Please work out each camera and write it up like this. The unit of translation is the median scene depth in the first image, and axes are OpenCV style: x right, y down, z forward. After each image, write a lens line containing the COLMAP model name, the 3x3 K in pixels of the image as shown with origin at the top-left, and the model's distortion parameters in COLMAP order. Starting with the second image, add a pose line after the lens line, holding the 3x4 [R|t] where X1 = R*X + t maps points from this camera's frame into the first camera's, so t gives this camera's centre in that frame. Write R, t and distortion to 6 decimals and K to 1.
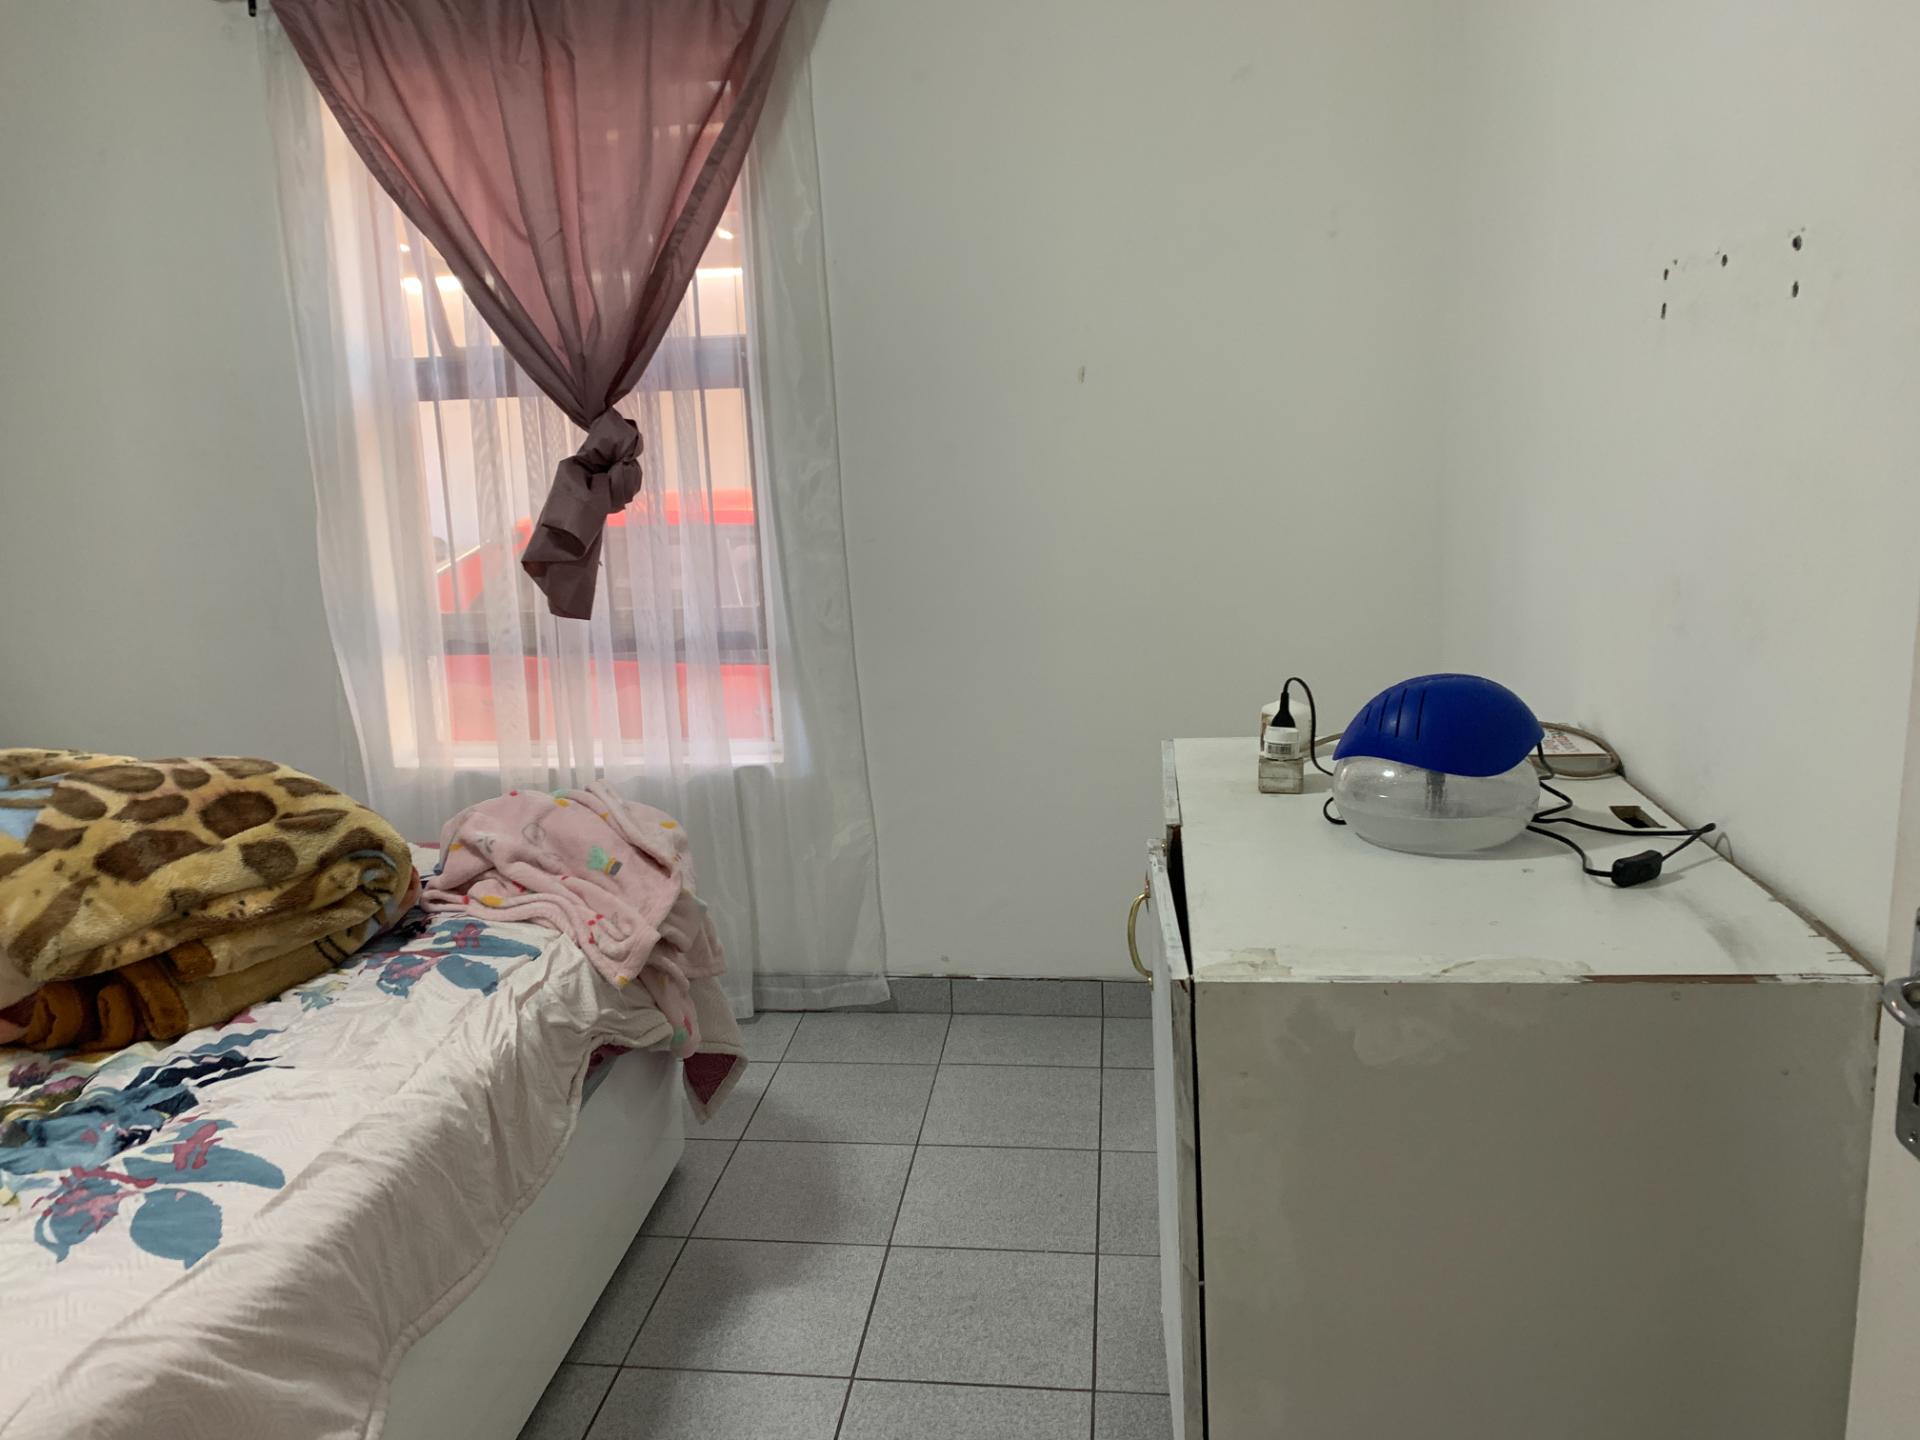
lens RADIAL K [[1465.1, 0, 958.3], [0, 1465.1, 718.9], [0, 0, 1]] dist [0.042892, -0.050864]
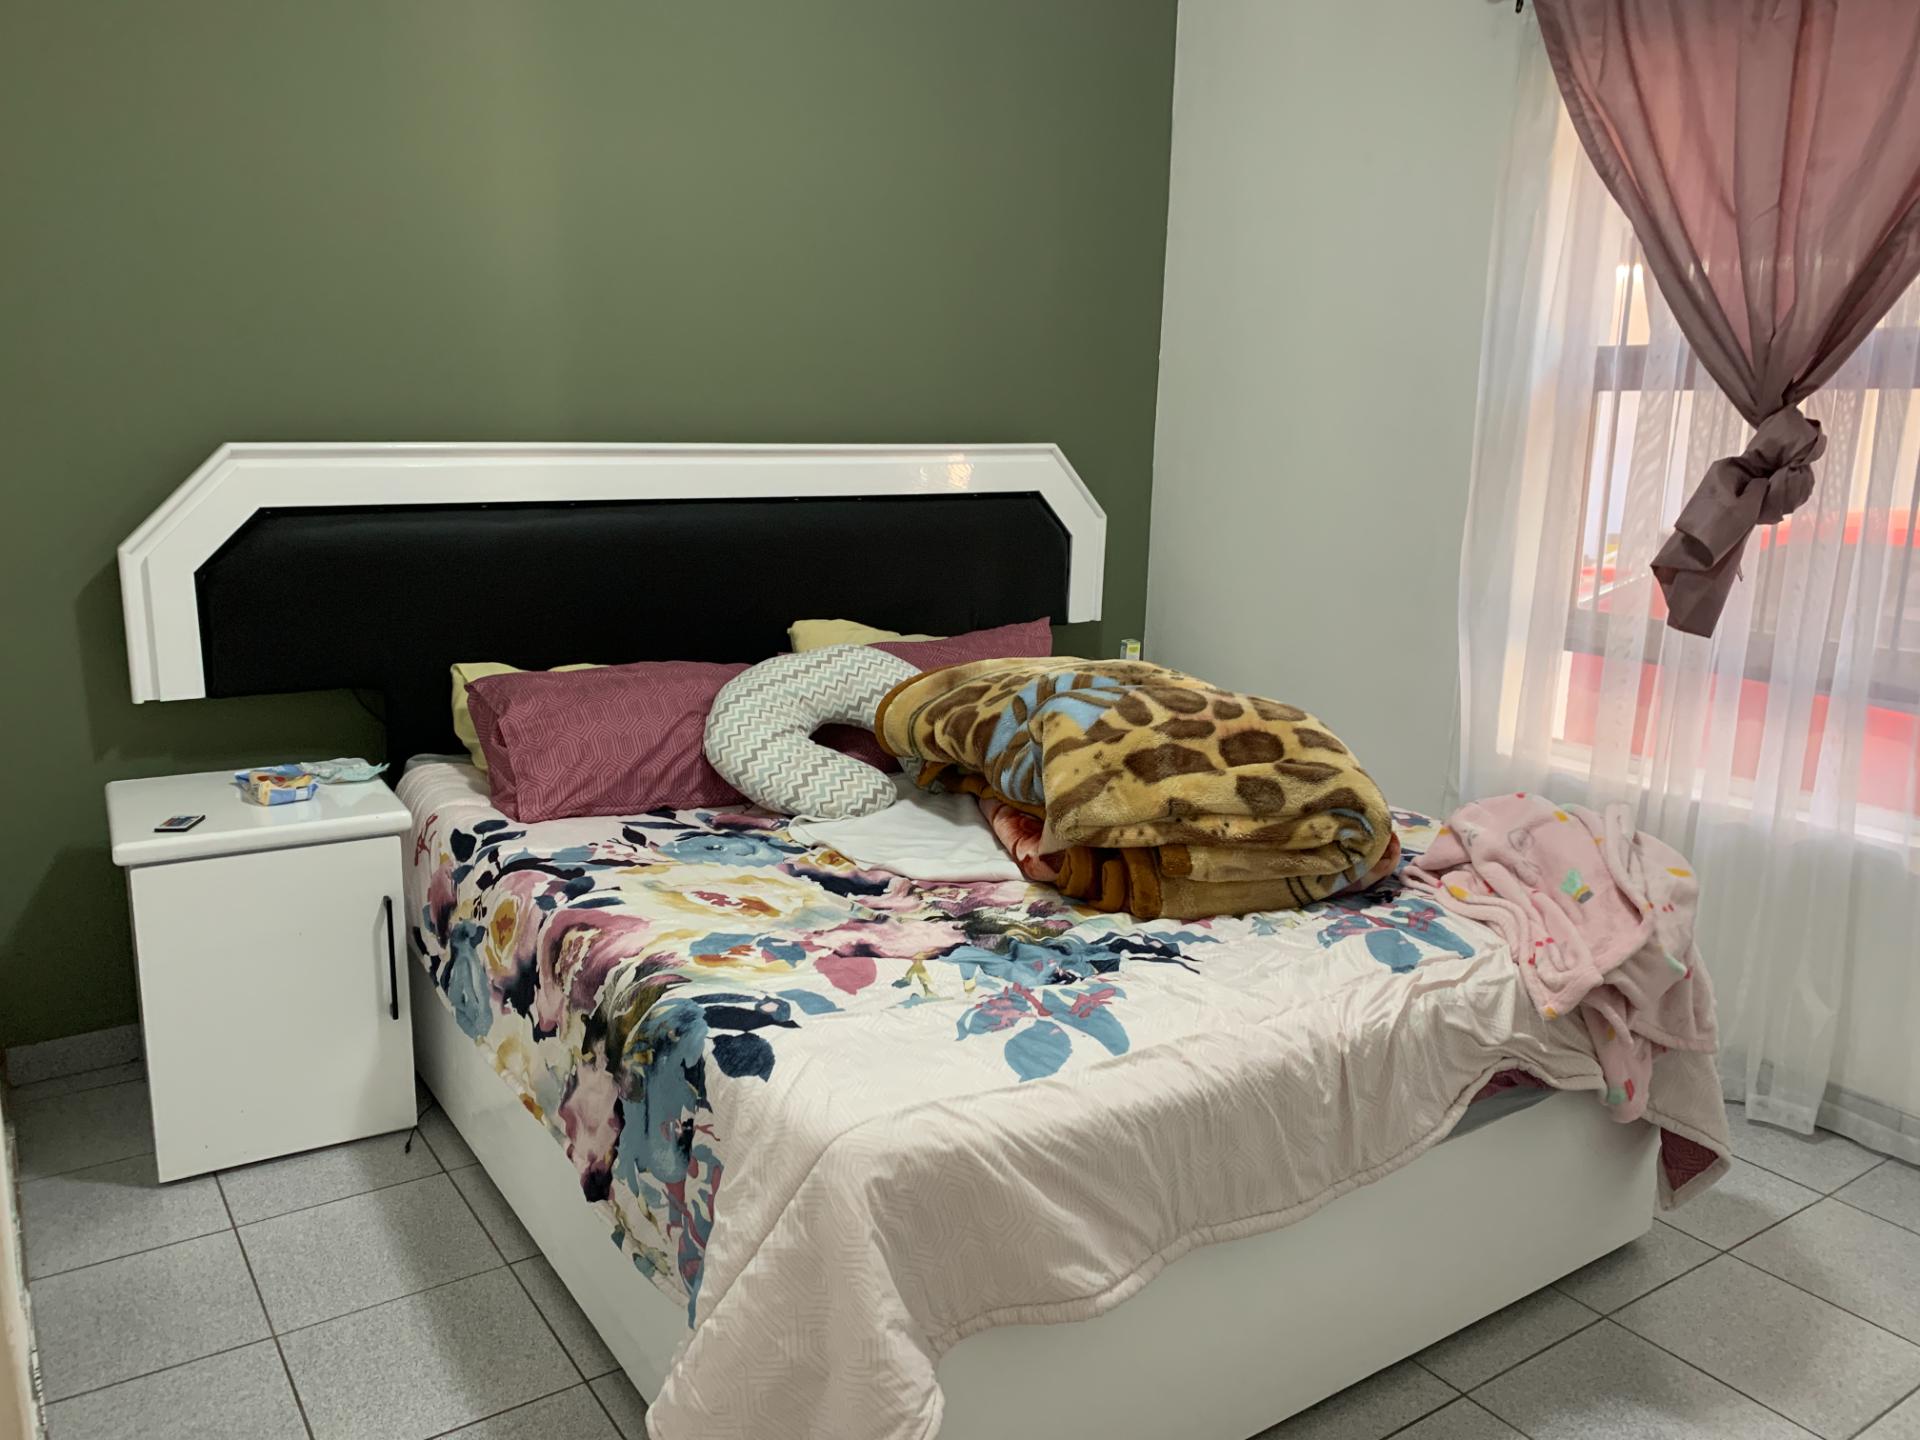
lens RADIAL K [[1465.1, 0, 957.5], [0, 1465.1, 735.1], [0, 0, 1]] dist [0.042892, -0.050864]
pose [[0.644038, 0.209096, -0.735862, 0.184012], [-0.196092, 0.974905, 0.105397, -0.019698], [0.739434, 0.076417, 0.668878, 0.076875]]
